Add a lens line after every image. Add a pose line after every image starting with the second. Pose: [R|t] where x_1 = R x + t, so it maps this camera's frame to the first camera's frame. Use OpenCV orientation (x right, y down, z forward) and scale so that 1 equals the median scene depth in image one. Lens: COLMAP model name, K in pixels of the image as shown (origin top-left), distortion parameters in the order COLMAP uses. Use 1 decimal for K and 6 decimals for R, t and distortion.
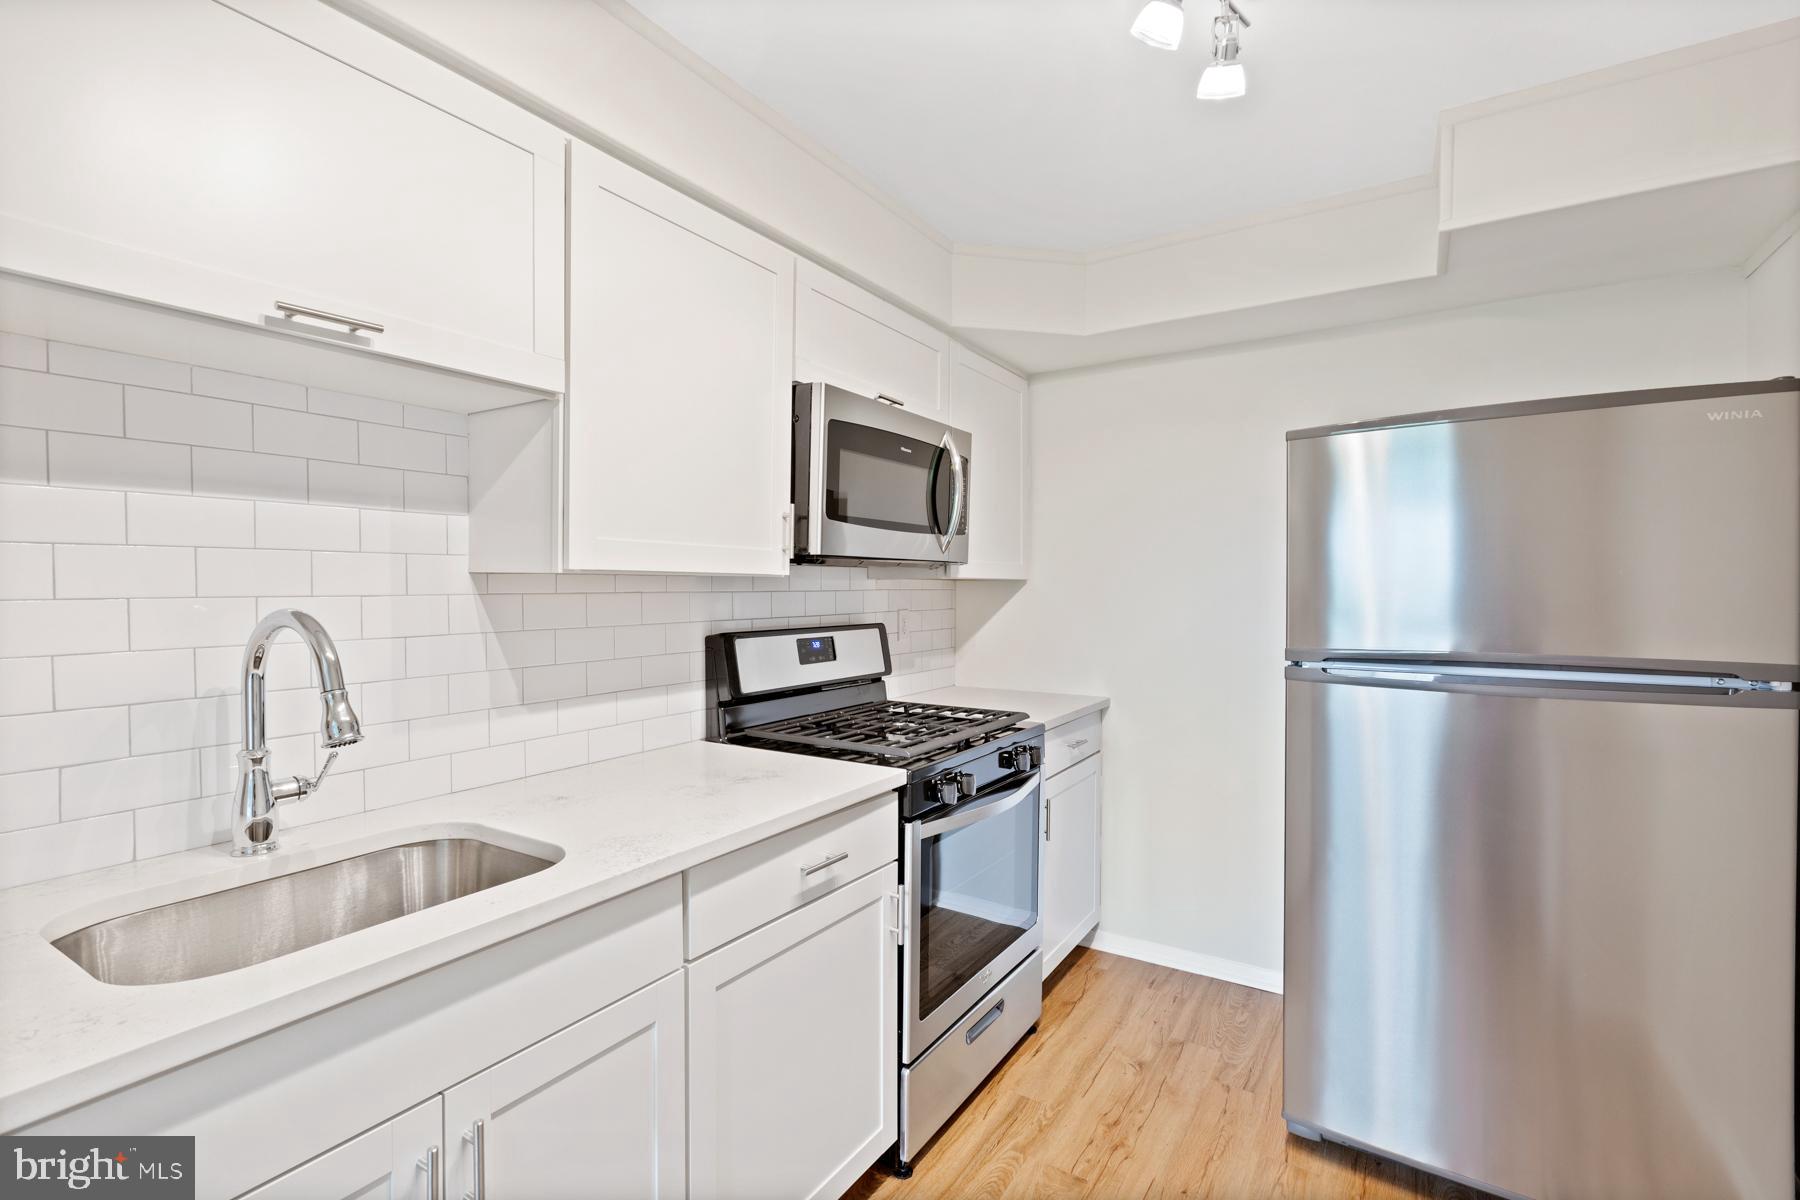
lens RADIAL K [[815.0, 0, 896.2], [0, 815.0, 599.7], [0, 0, 1]] dist [0.001943, -0.001149]
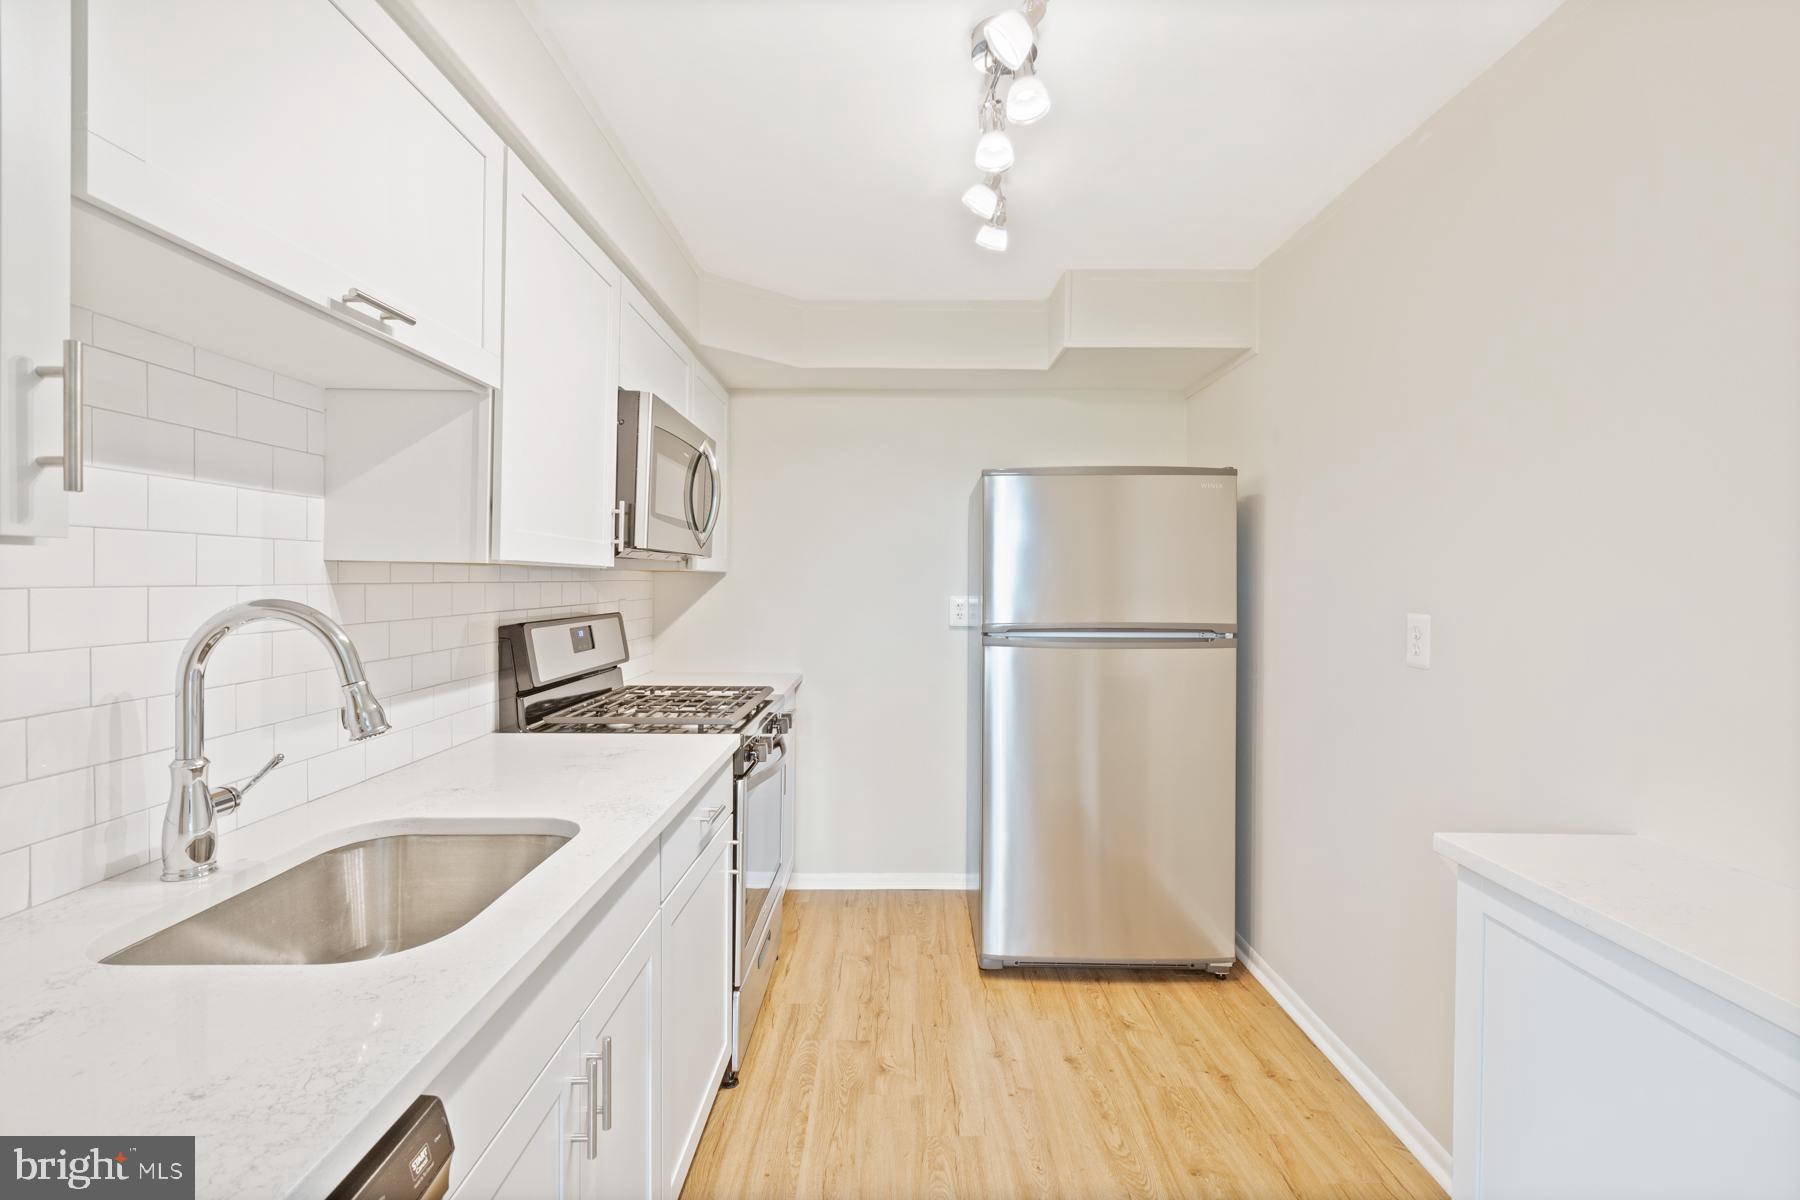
lens RADIAL K [[815.0, 0, 900.7], [0, 815.0, 585.7], [0, 0, 1]] dist [0.001943, -0.001149]
pose [[0.839707, 0.000824, 0.543039, -0.401549], [0.002767, 0.999979, -0.005796, 0.001924], [-0.543033, 0.006370, 0.839687, -0.105116]]
